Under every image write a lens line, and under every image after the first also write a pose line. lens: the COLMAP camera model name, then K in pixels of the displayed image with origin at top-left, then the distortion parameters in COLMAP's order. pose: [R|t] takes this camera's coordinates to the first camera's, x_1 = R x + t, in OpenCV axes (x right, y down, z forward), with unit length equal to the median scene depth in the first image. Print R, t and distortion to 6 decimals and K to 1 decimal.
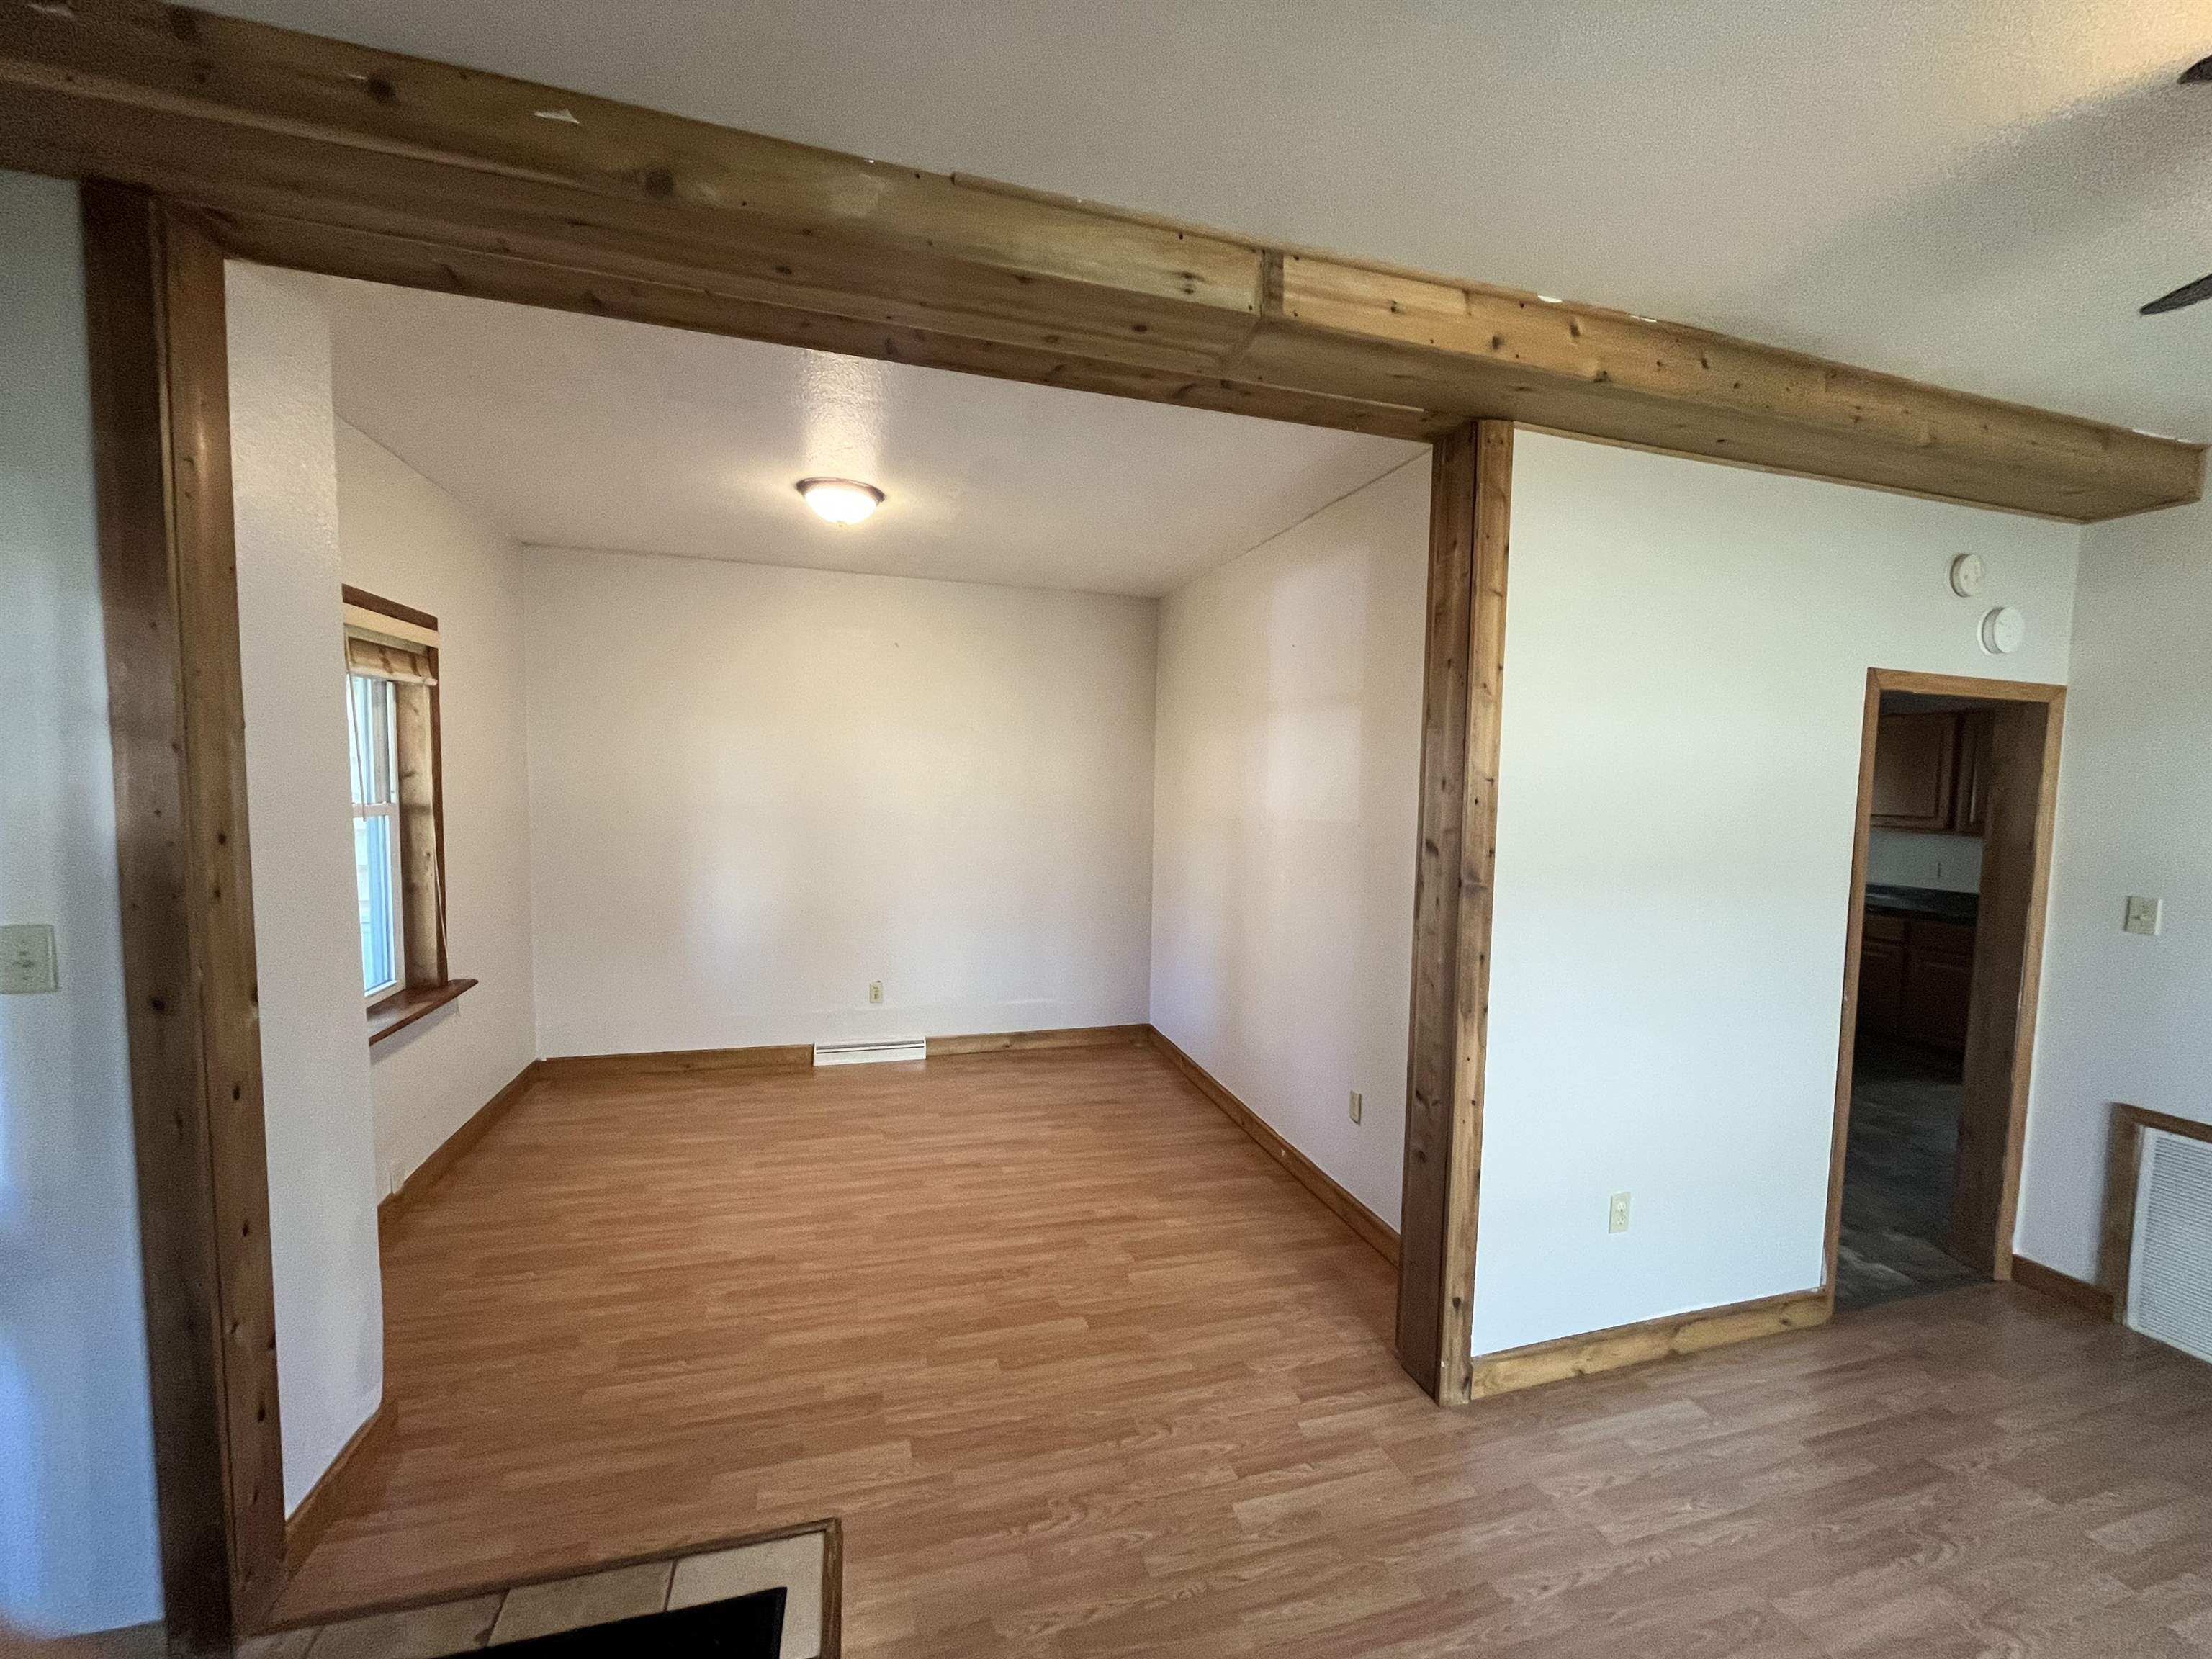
lens RADIAL K [[890.0, 0, 1109.4], [0, 890.0, 836.9], [0, 0, 1]] dist [-0.002216, -0.000495]
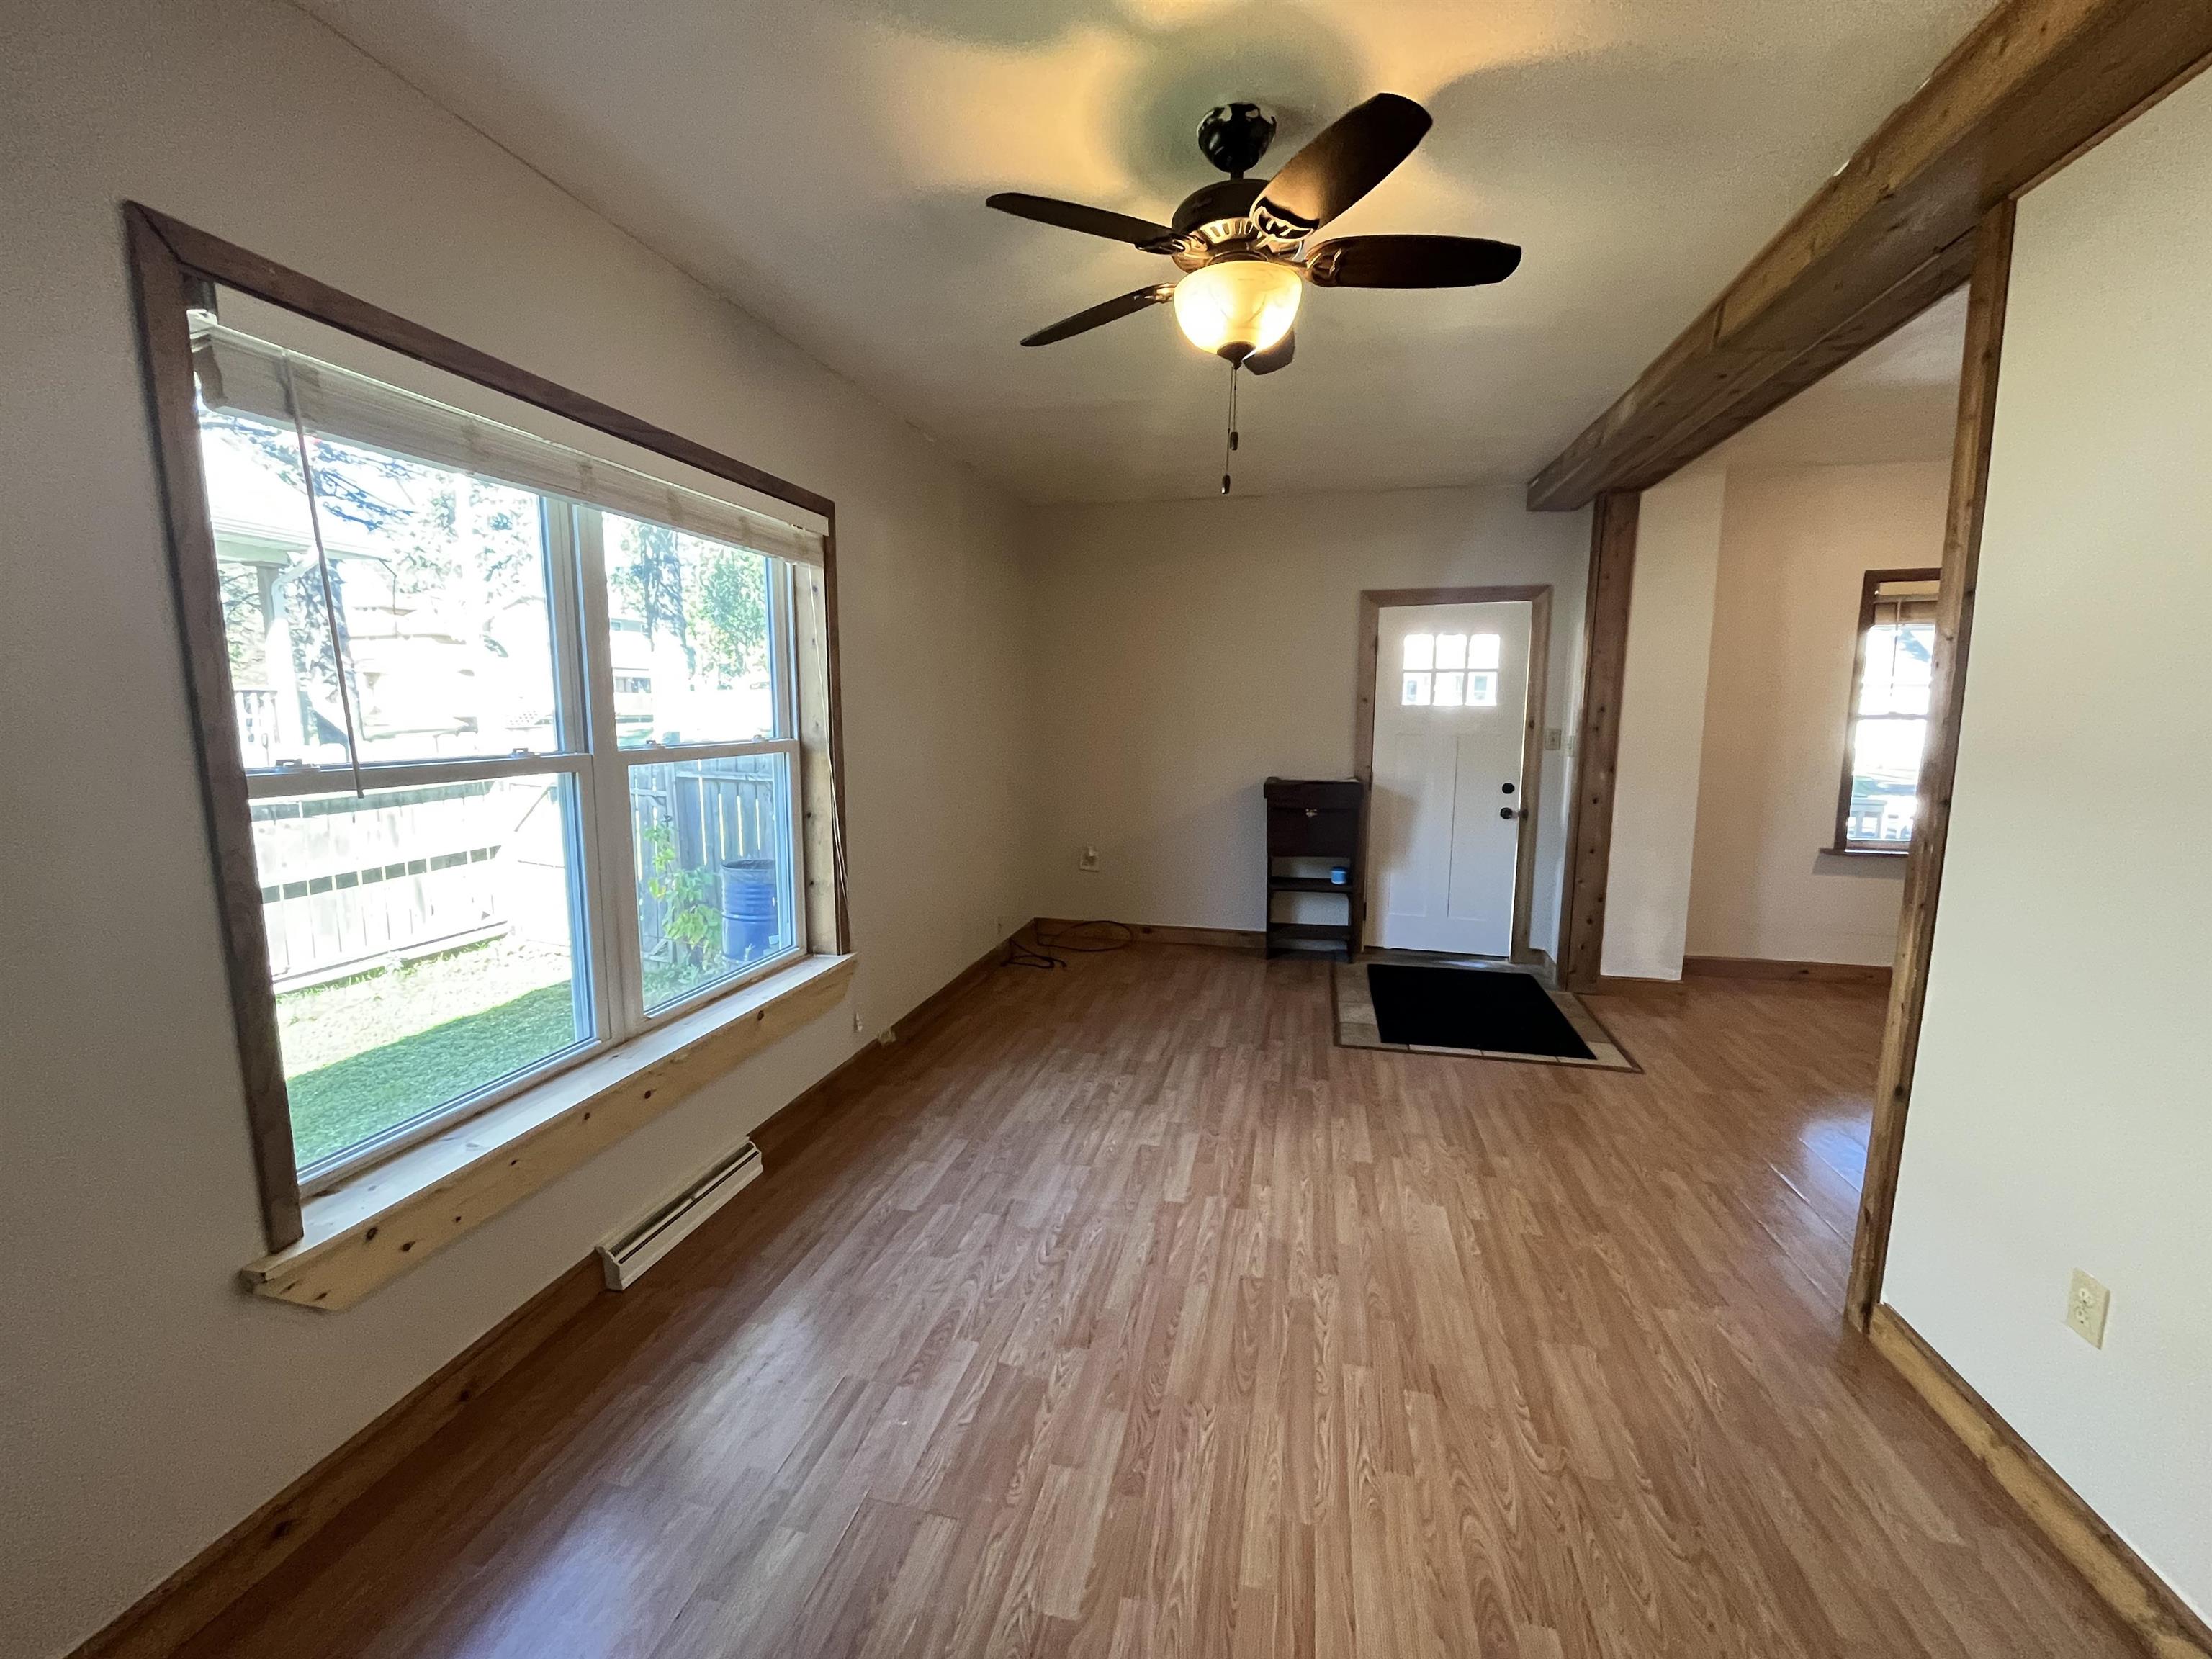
lens RADIAL K [[890.0, 0, 1107.0], [0, 890.0, 830.7], [0, 0, 1]] dist [-0.002216, -0.000495]
pose [[-0.488115, 0.096953, -0.867377, 1.836267], [-0.074828, 0.985503, 0.152267, 0.059073], [0.869565, 0.139228, -0.473784, 0.830585]]
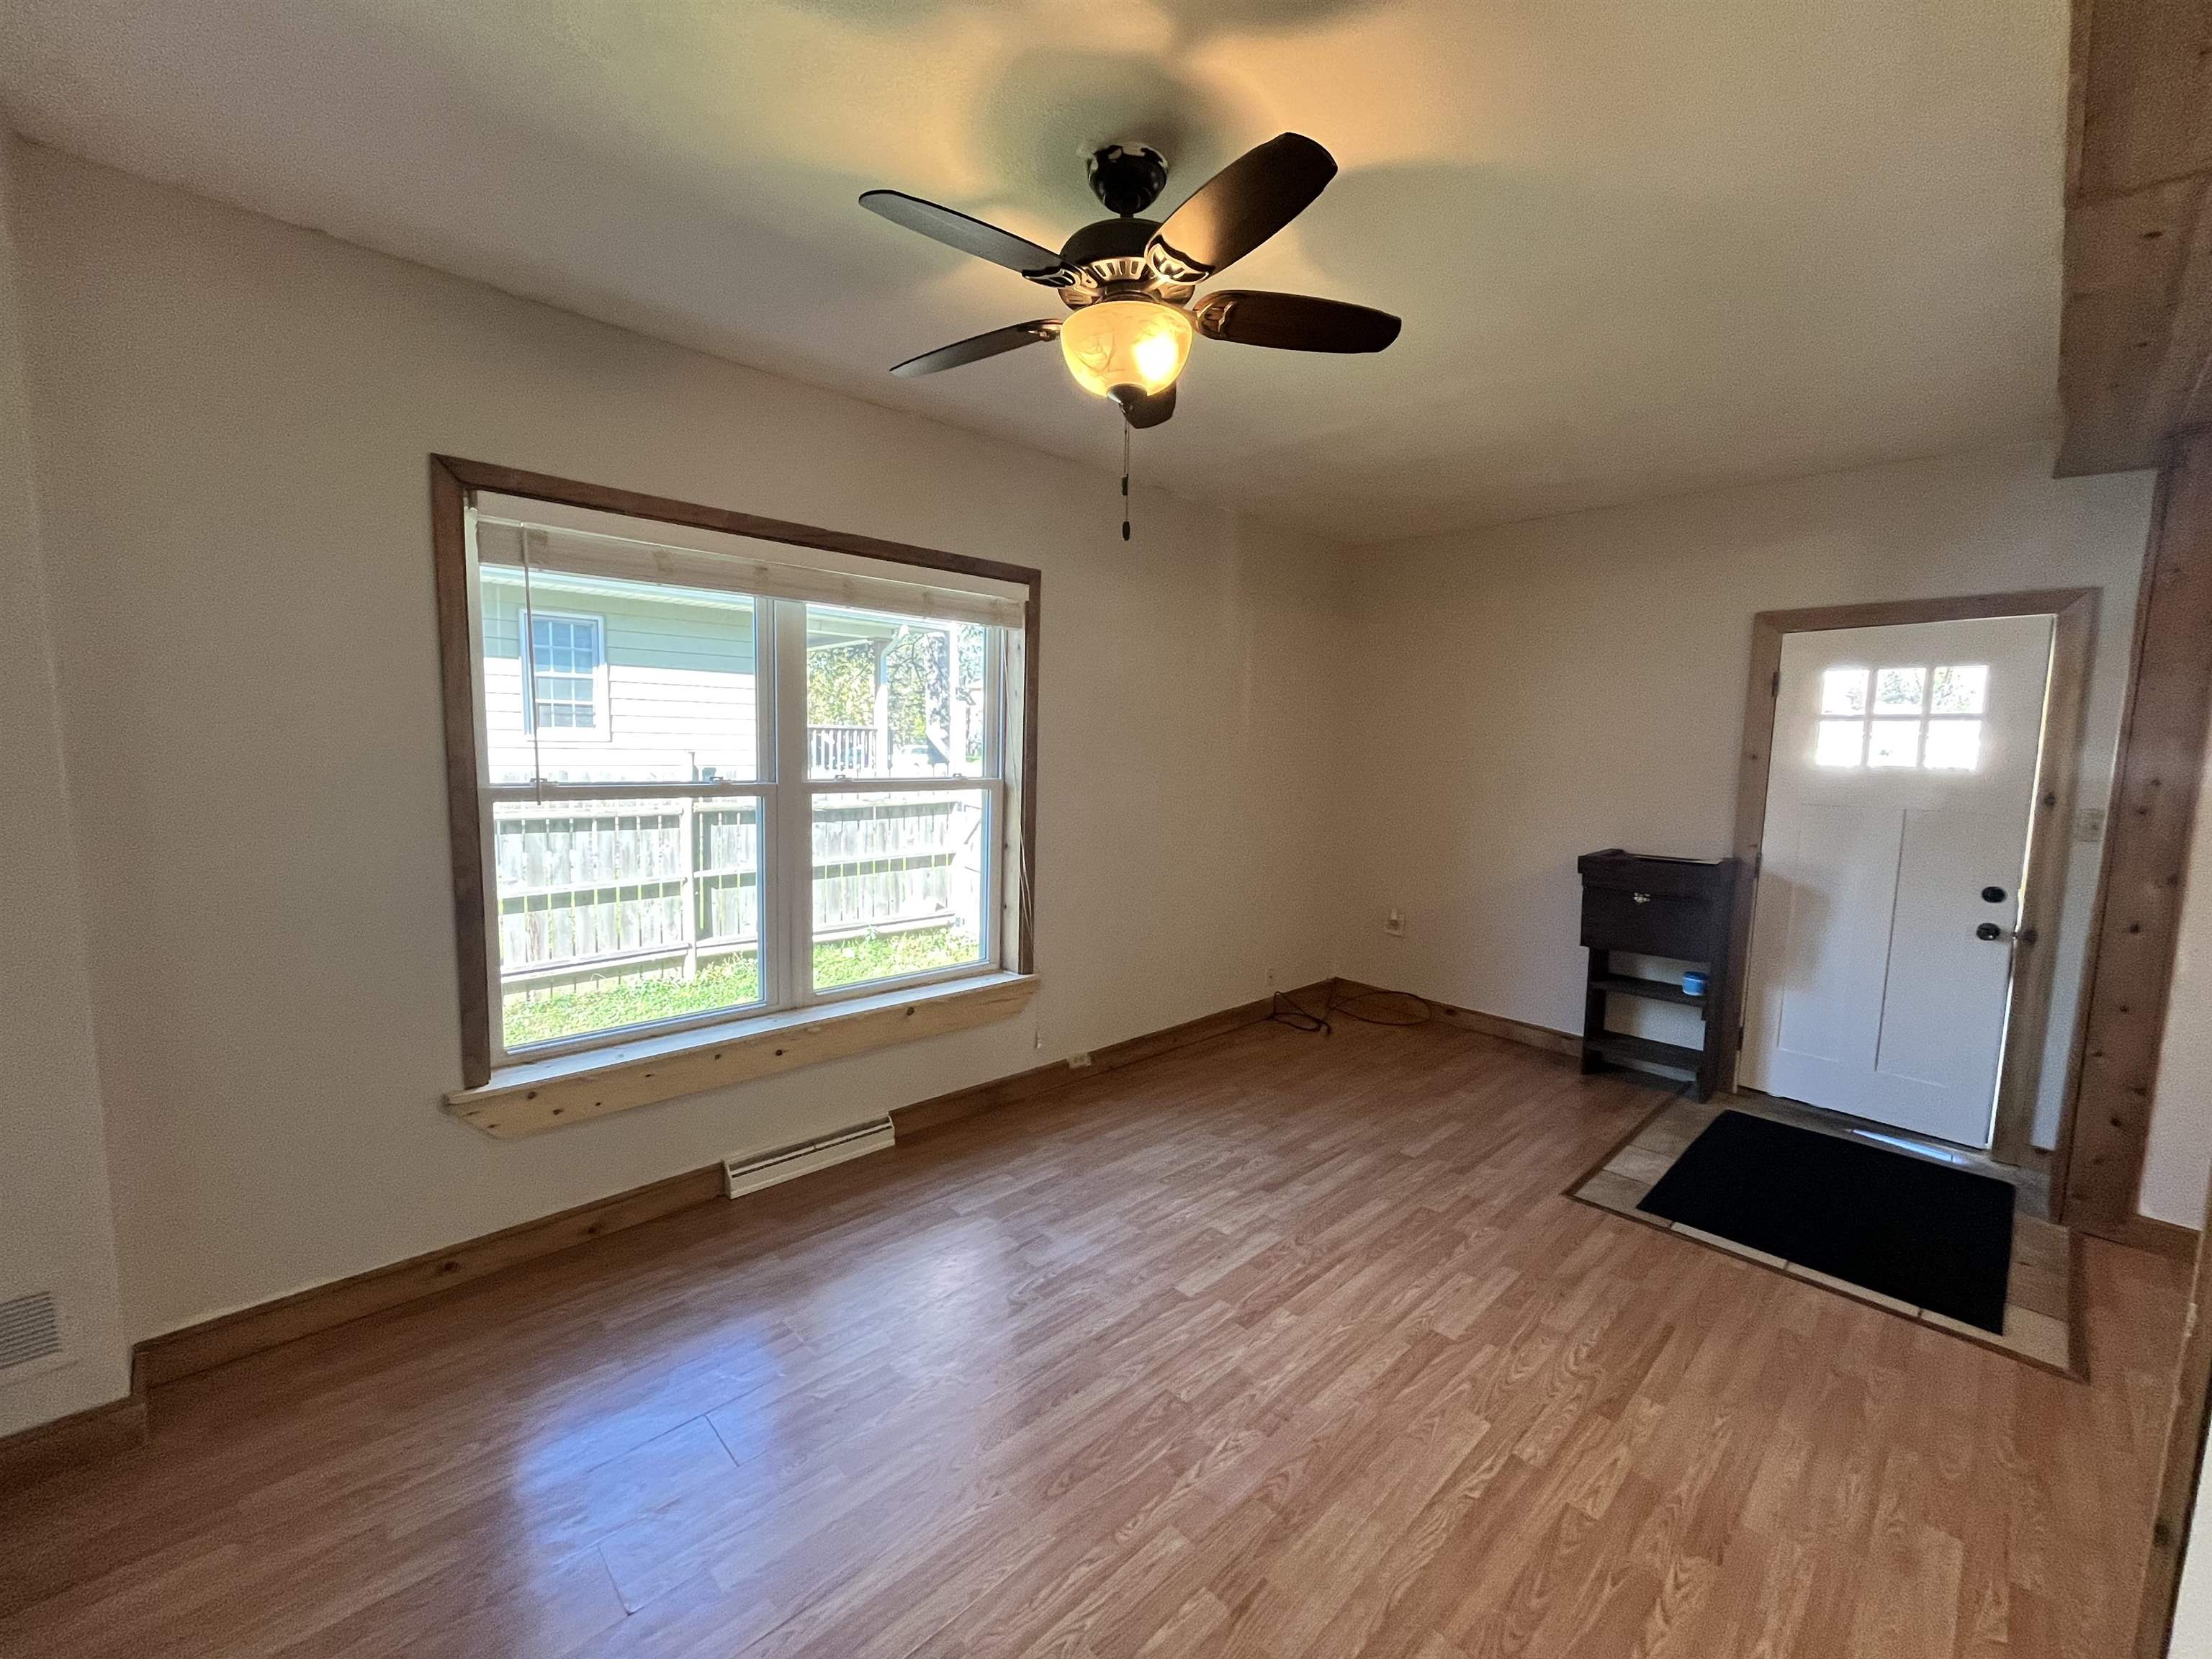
lens RADIAL K [[890.0, 0, 1110.6], [0, 890.0, 830.4], [0, 0, 1]] dist [-0.002216, -0.000495]
pose [[-0.888087, 0.002454, -0.459669, 1.317283], [-0.074611, 0.985956, 0.149413, -0.006599], [0.453580, 0.166988, -0.875431, 1.306952]]
